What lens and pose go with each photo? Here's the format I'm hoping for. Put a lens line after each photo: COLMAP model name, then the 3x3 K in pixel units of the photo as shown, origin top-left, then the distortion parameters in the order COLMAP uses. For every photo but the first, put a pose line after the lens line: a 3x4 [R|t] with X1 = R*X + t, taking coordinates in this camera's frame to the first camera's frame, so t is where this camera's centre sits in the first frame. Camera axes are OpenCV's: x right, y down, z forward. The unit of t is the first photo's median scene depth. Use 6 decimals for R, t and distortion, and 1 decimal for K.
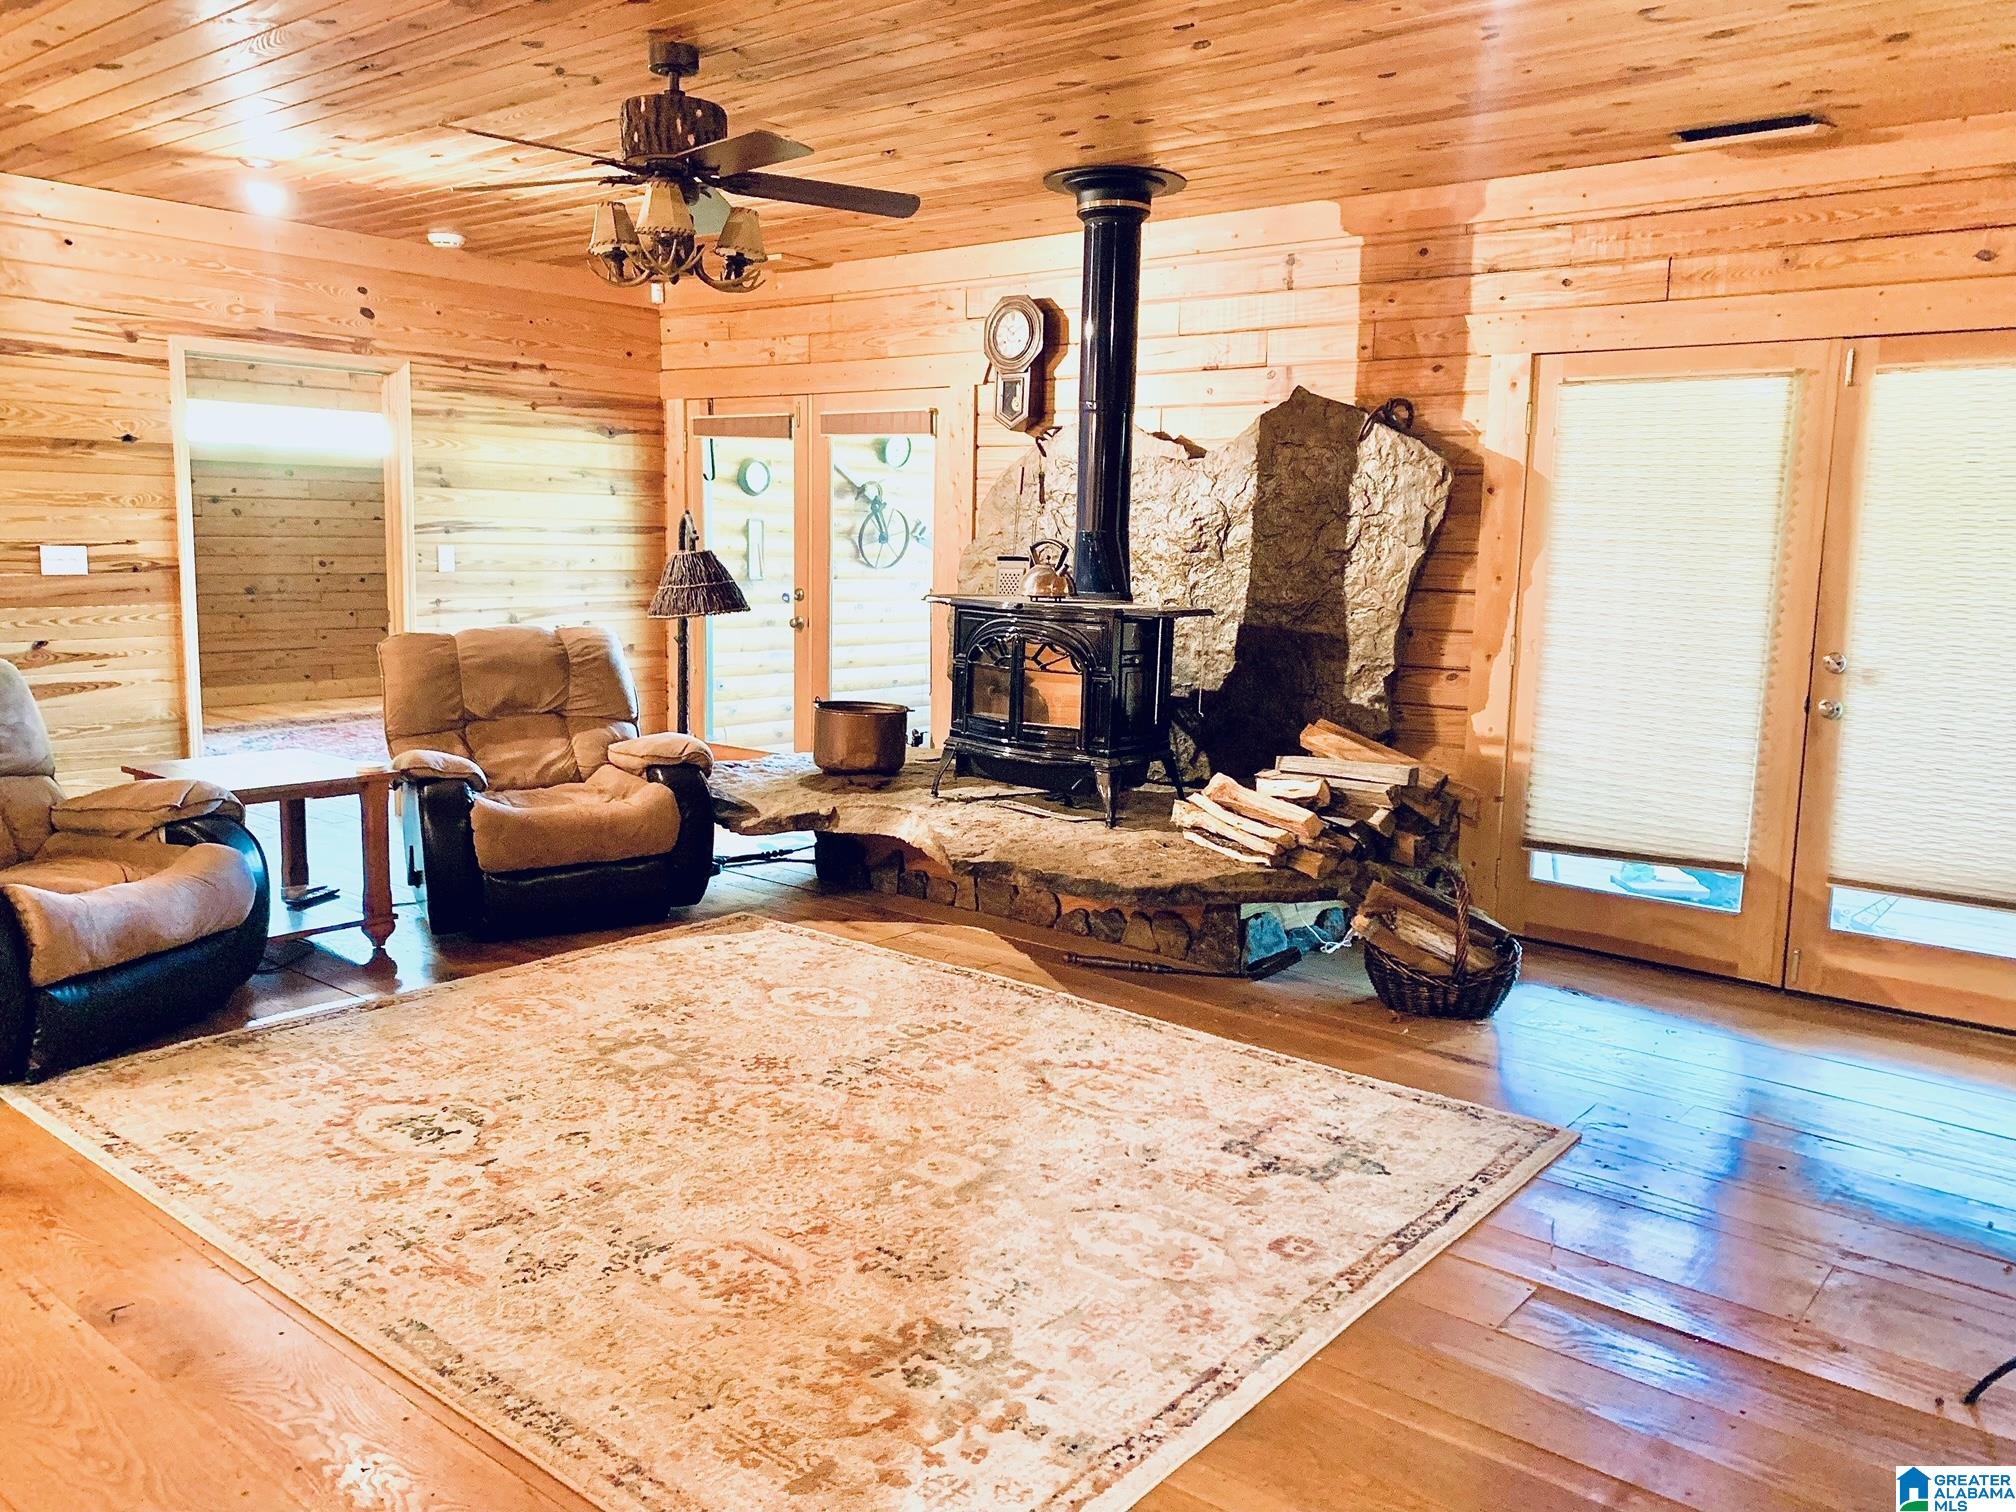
lens RADIAL K [[1544.6, 0, 1022.6], [0, 1544.6, 747.3], [0, 0, 1]] dist [0.060913, -0.088020]
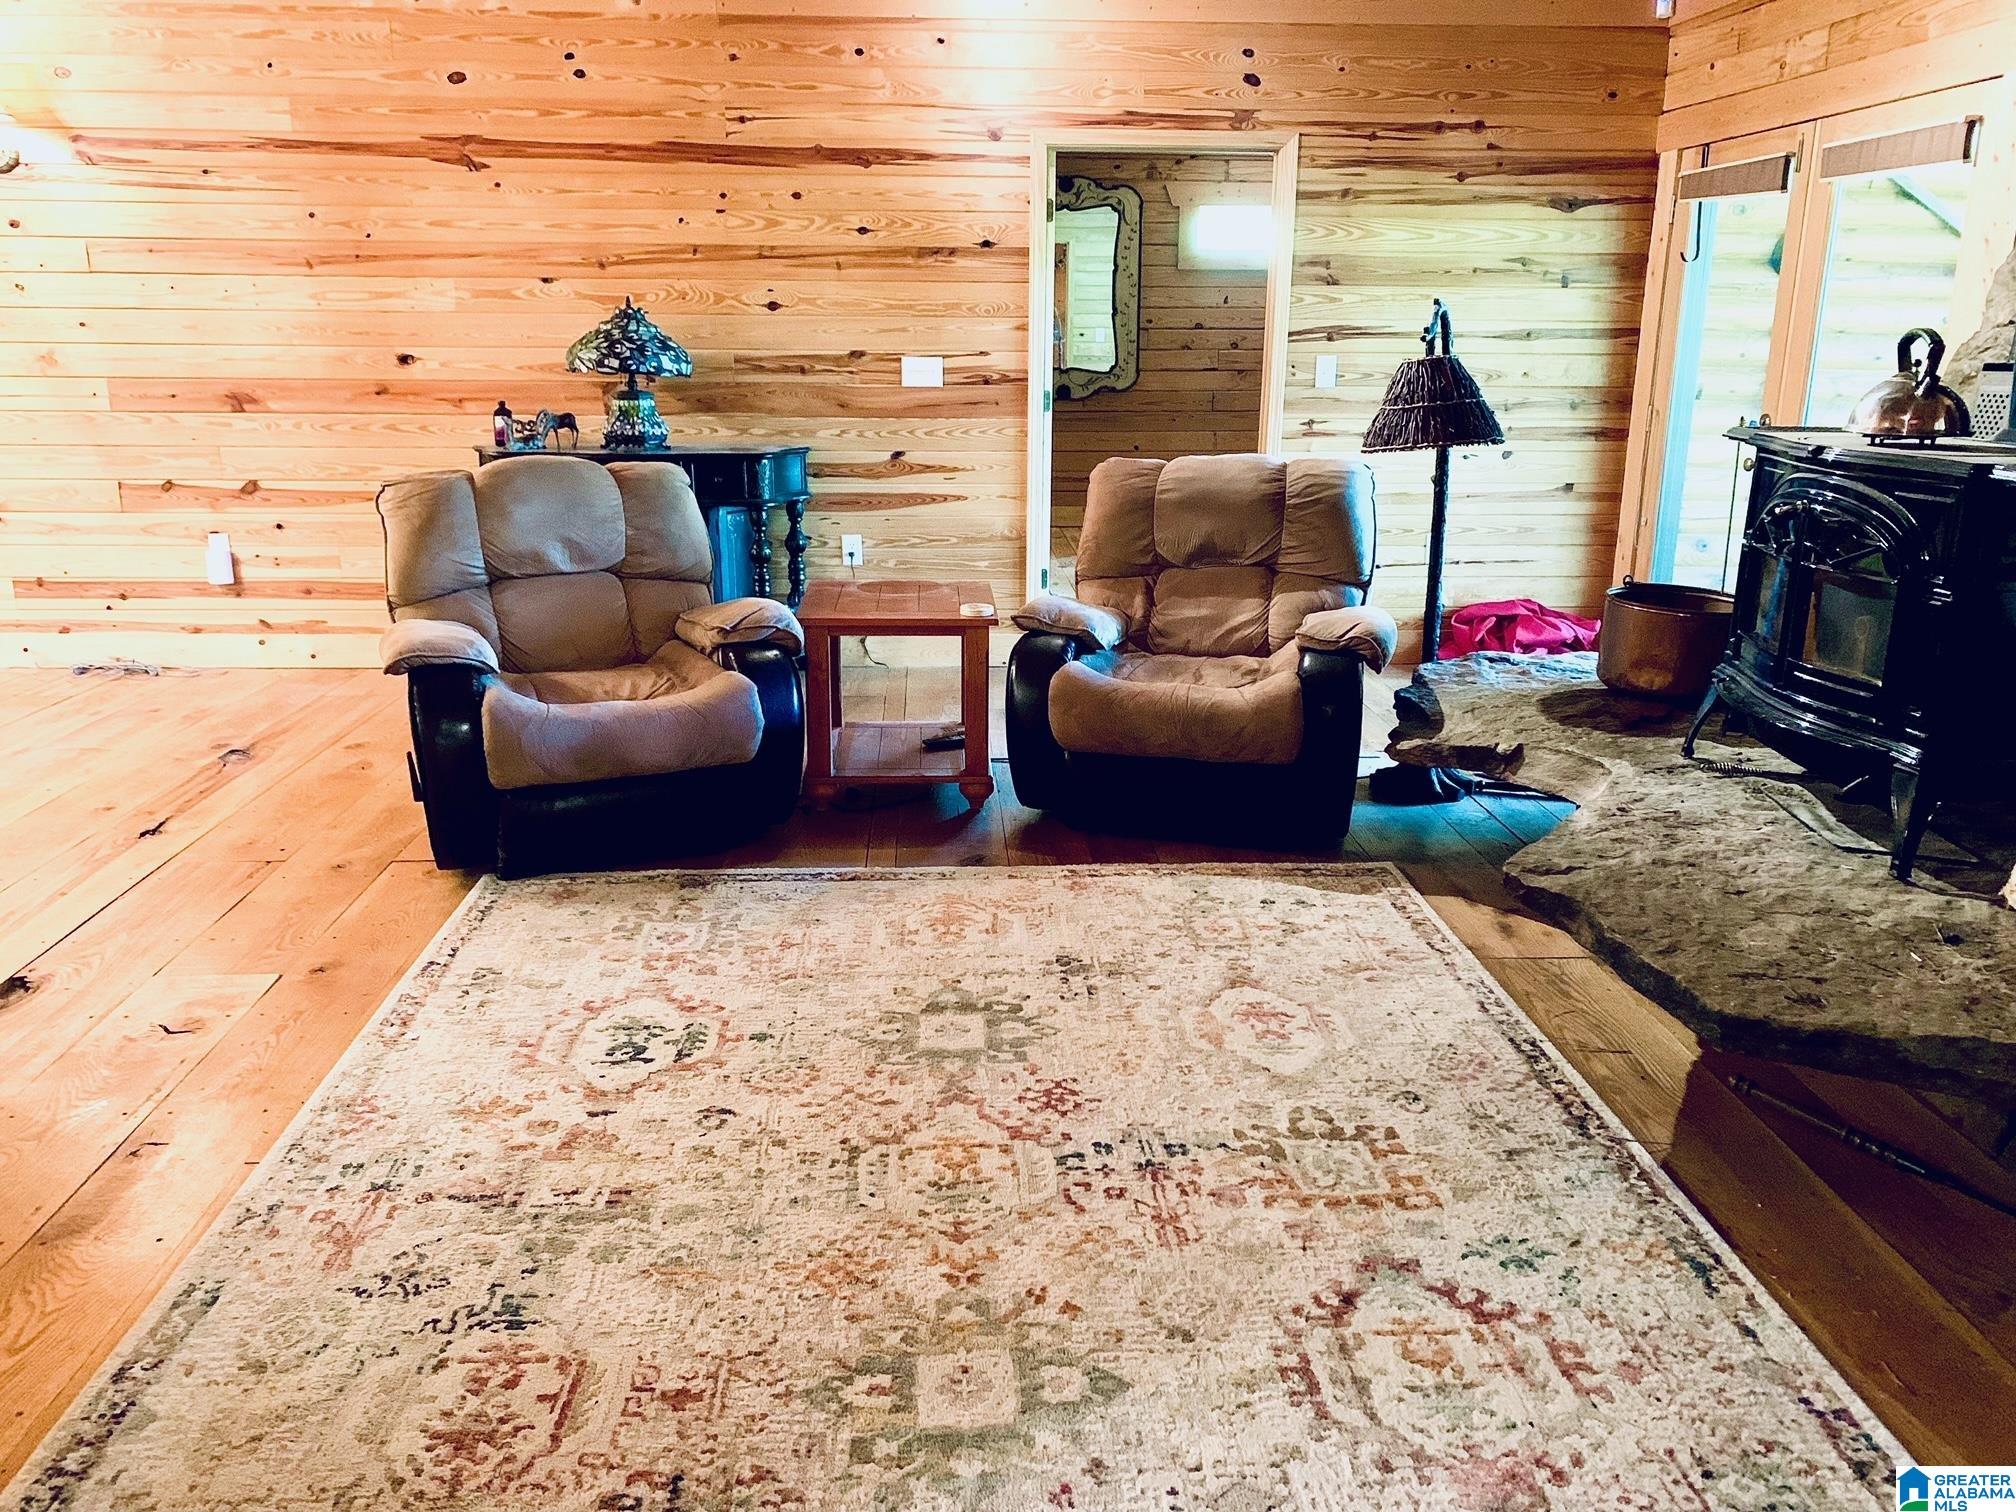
lens RADIAL K [[1544.6, 0, 1007.8], [0, 1544.6, 743.3], [0, 0, 1]] dist [0.060913, -0.088020]
pose [[0.666319, 0.176956, -0.724366, 0.244994], [-0.097007, 0.983749, 0.151087, -0.047105], [0.739330, -0.030403, 0.672657, 0.422155]]
